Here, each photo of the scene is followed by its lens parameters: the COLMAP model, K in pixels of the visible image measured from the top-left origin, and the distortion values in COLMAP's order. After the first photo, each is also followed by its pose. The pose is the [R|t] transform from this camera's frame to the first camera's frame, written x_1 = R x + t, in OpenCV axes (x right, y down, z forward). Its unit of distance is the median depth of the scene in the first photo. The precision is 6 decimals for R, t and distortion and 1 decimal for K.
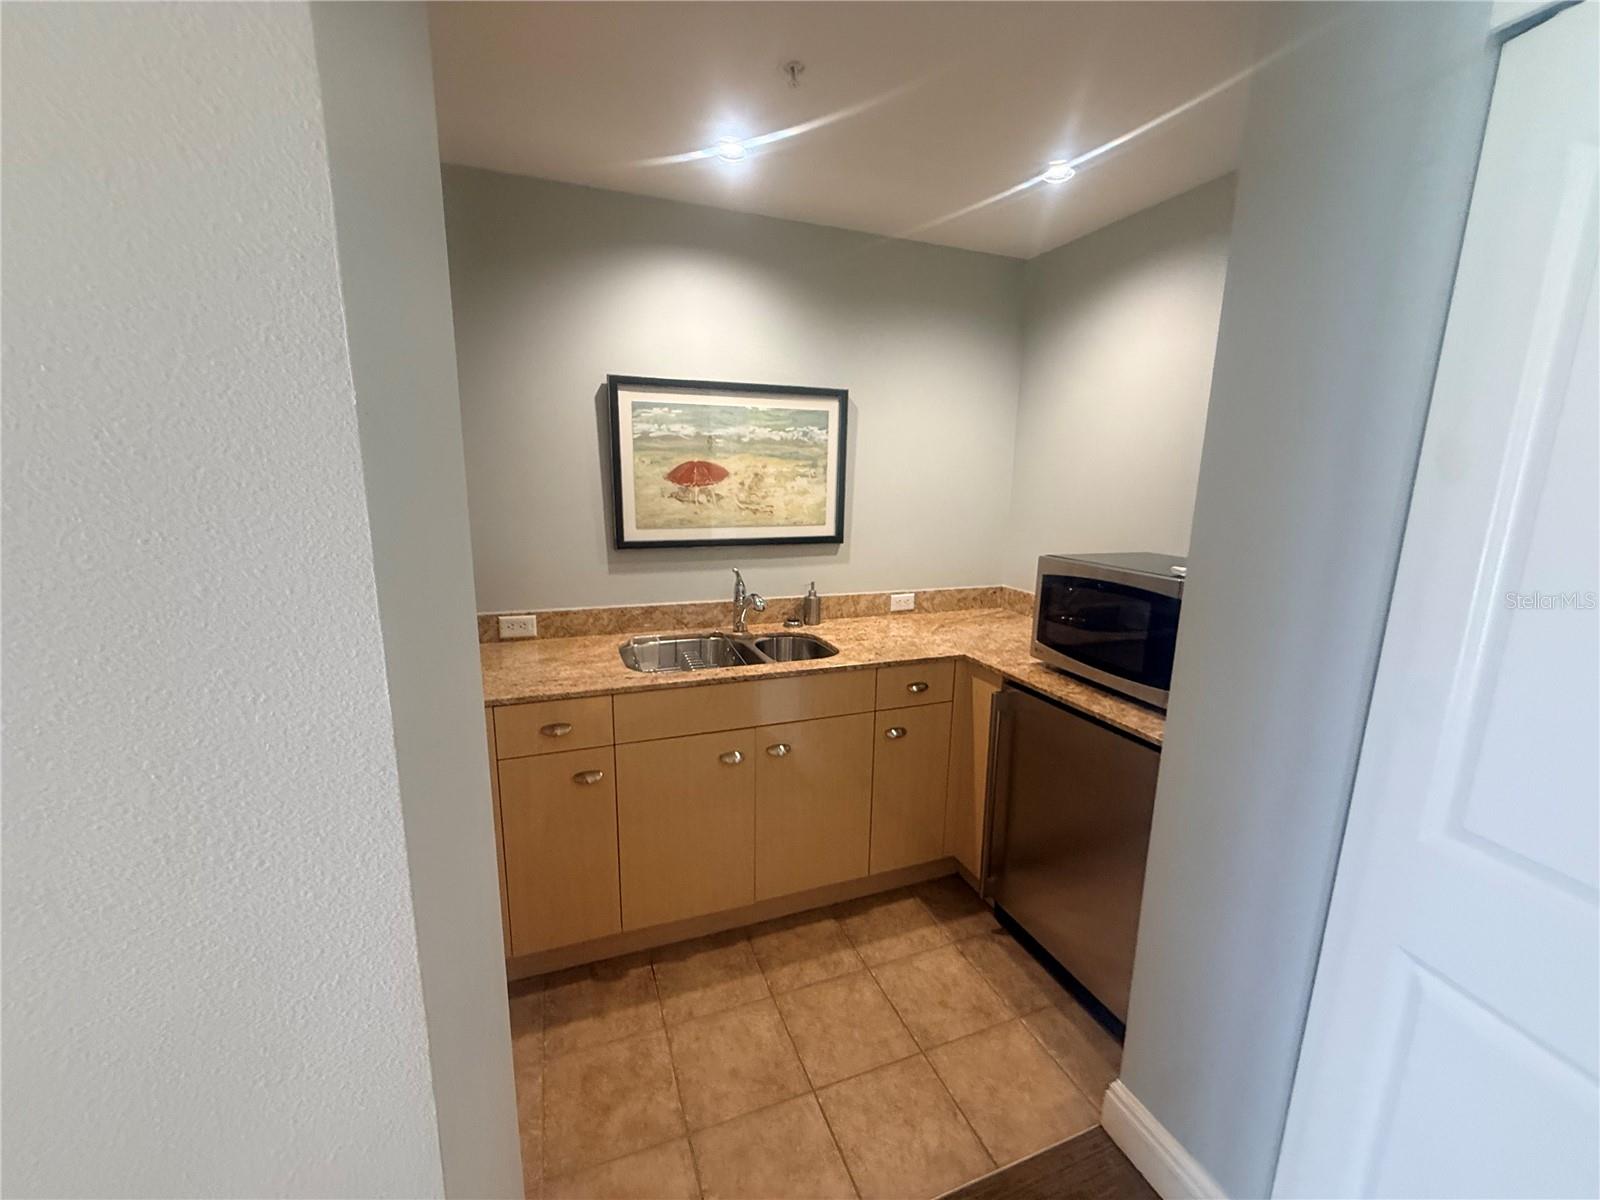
lens RADIAL K [[640.5, 0, 796.3], [0, 640.5, 601.4], [0, 0, 1]] dist [0.000012, -0.000020]
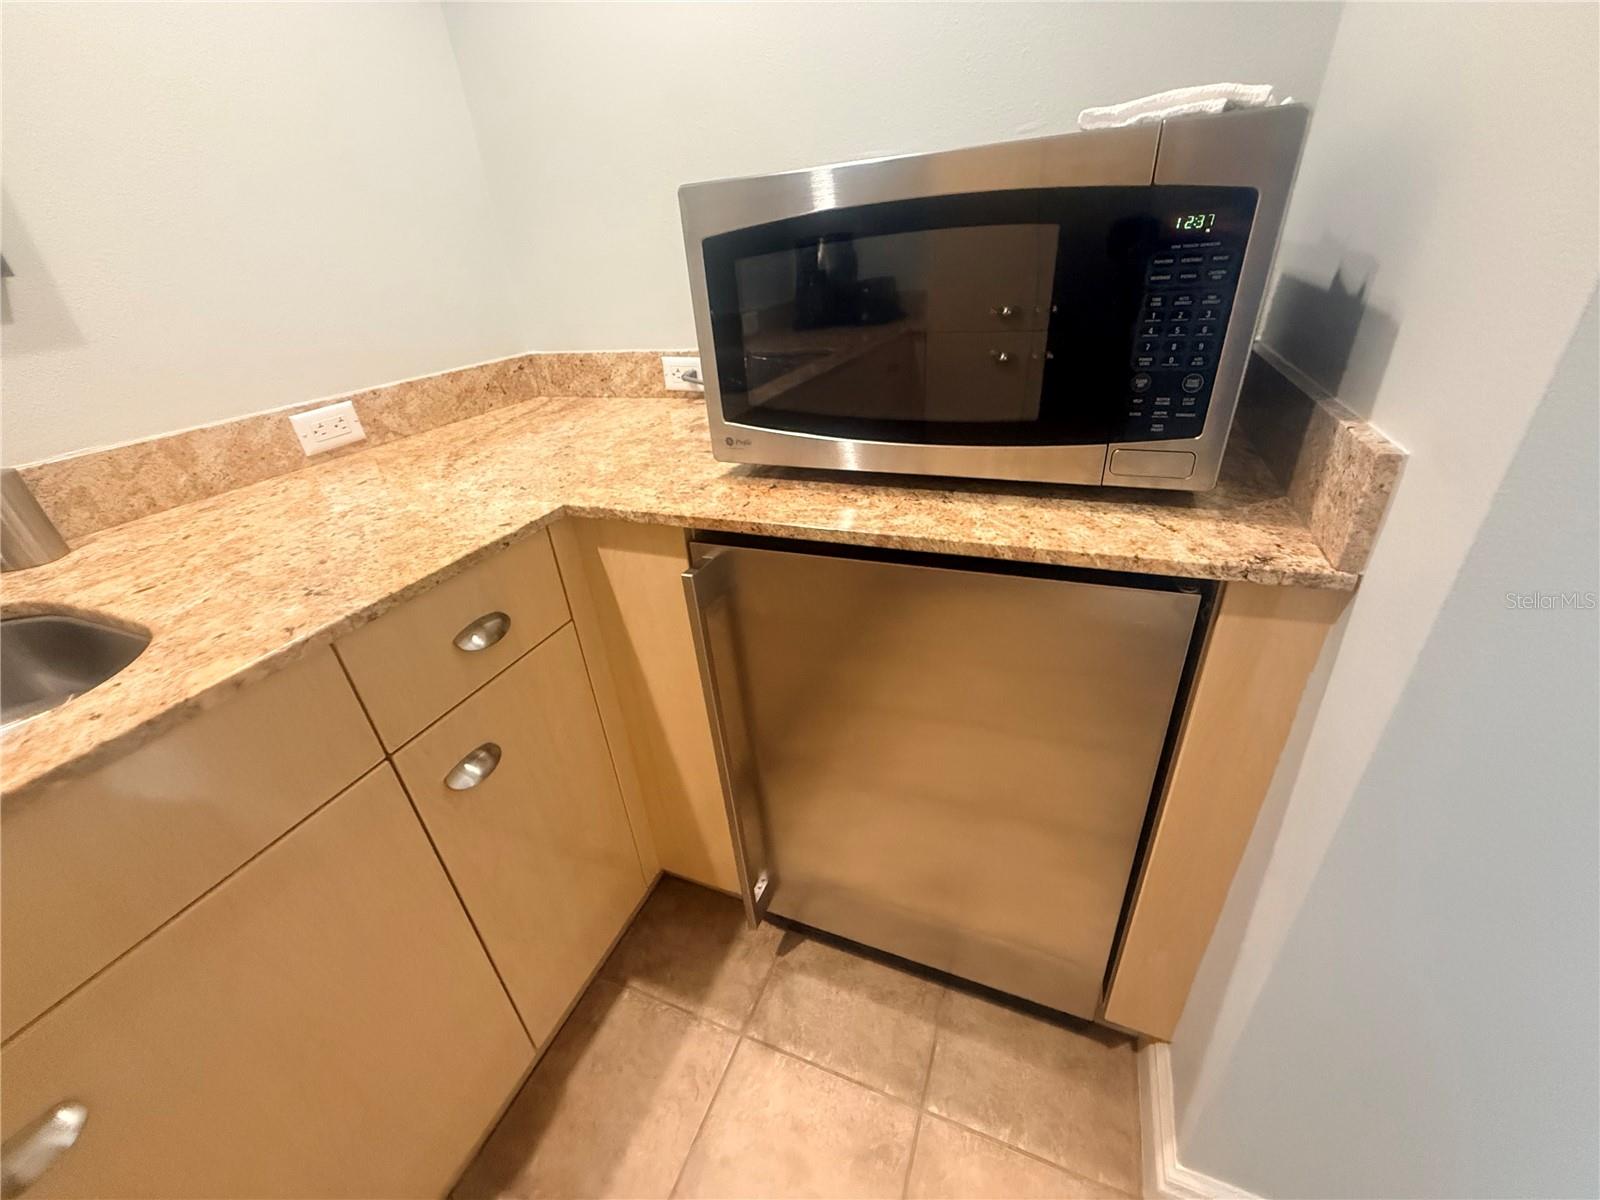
lens RADIAL K [[640.5, 0, 796.3], [0, 640.5, 601.4], [0, 0, 1]] dist [0.000012, -0.000020]
pose [[0.685125, -0.407610, 0.603703, 0.088958], [0.220260, 0.905908, 0.361686, 0.023027], [-0.694326, -0.114829, 0.710440, 0.557929]]
